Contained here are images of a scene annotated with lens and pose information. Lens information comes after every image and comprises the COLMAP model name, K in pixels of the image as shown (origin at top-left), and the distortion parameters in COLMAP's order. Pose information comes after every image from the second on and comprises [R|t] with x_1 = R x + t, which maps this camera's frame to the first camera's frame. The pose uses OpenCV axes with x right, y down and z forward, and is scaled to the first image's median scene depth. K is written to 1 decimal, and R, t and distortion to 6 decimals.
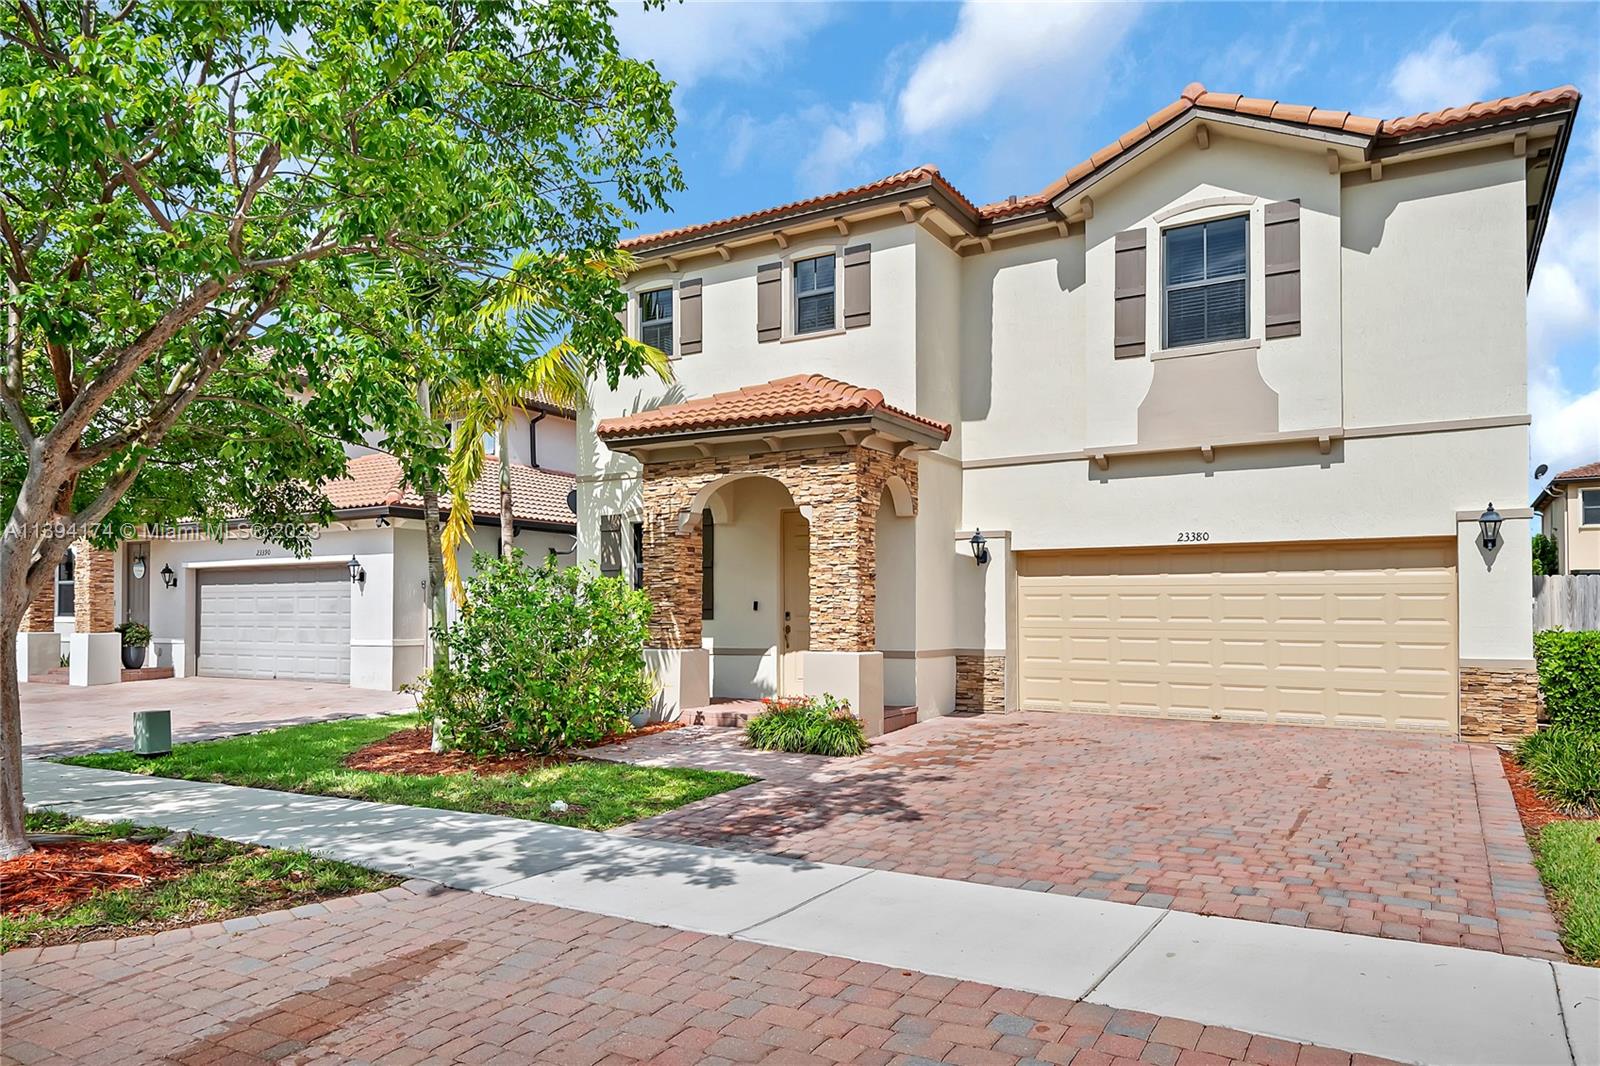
lens RADIAL K [[1073.8, 0, 806.1], [0, 1073.8, 649.9], [0, 0, 1]] dist [0.045437, -0.044582]
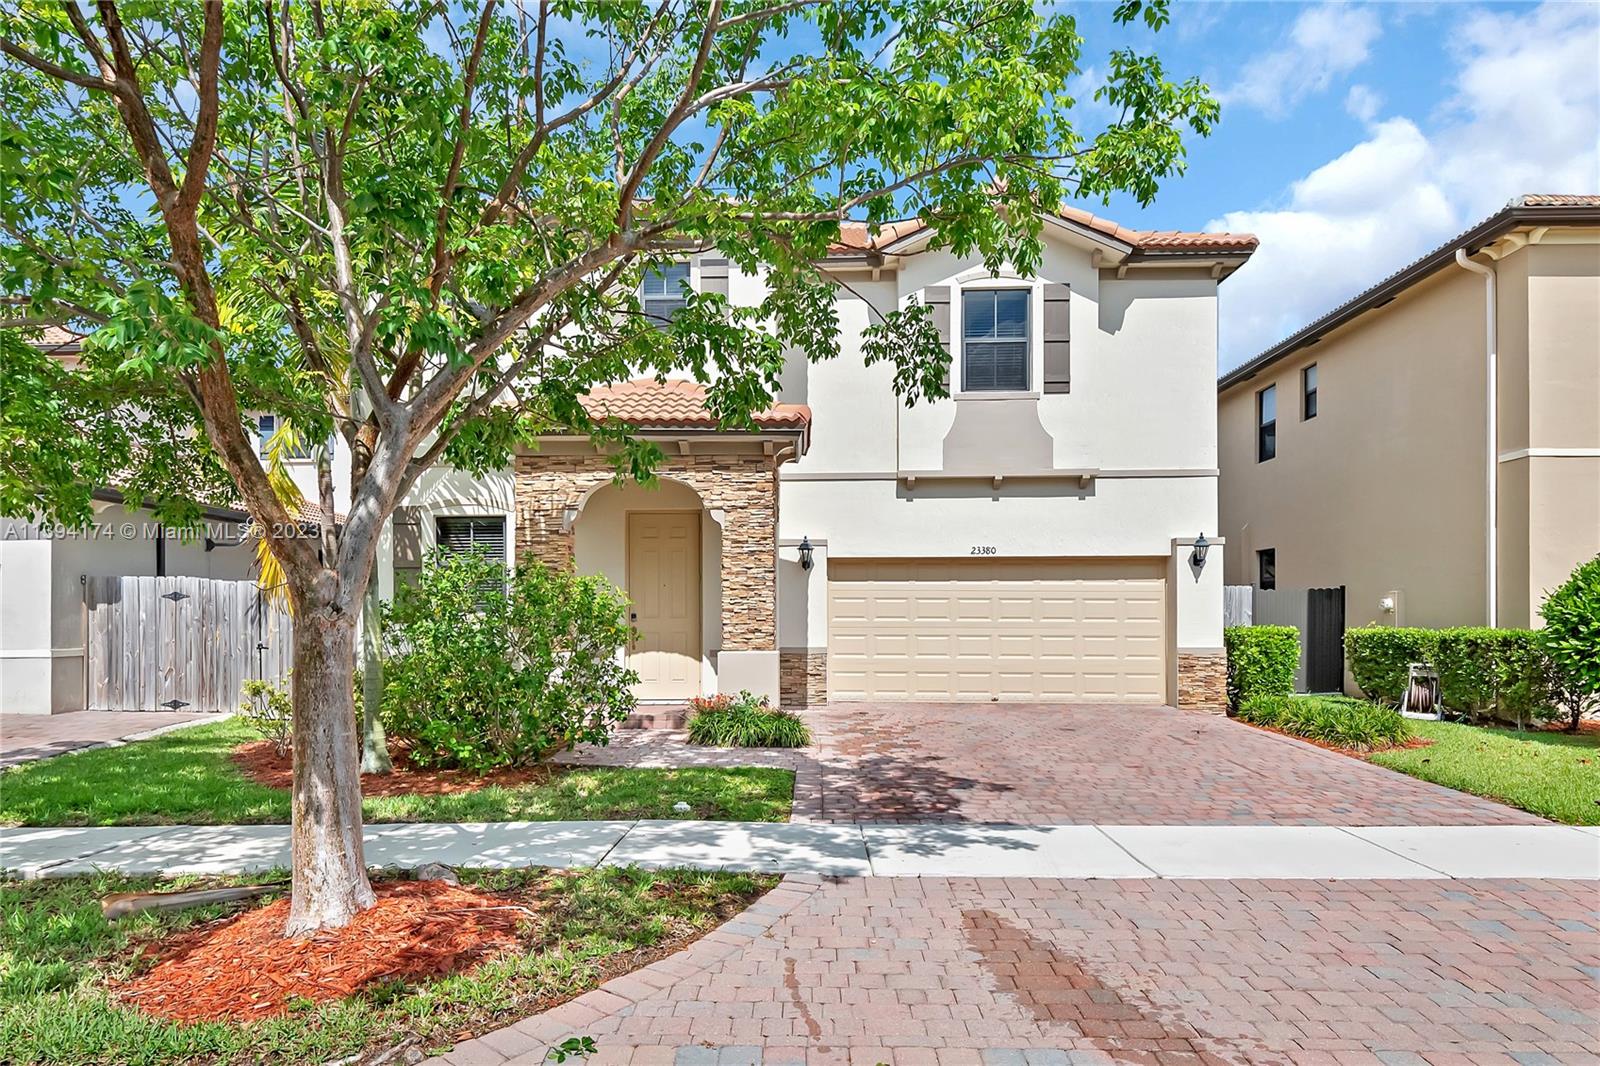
lens RADIAL K [[1072.7, 0, 804.6], [0, 1072.7, 659.8], [0, 0, 1]] dist [0.045383, -0.001750]
pose [[0.872489, -0.021300, 0.488169, -0.432226], [0.018616, 0.999773, 0.010350, 0.000778], [-0.488279, 0.000058, 0.872688, 0.057906]]
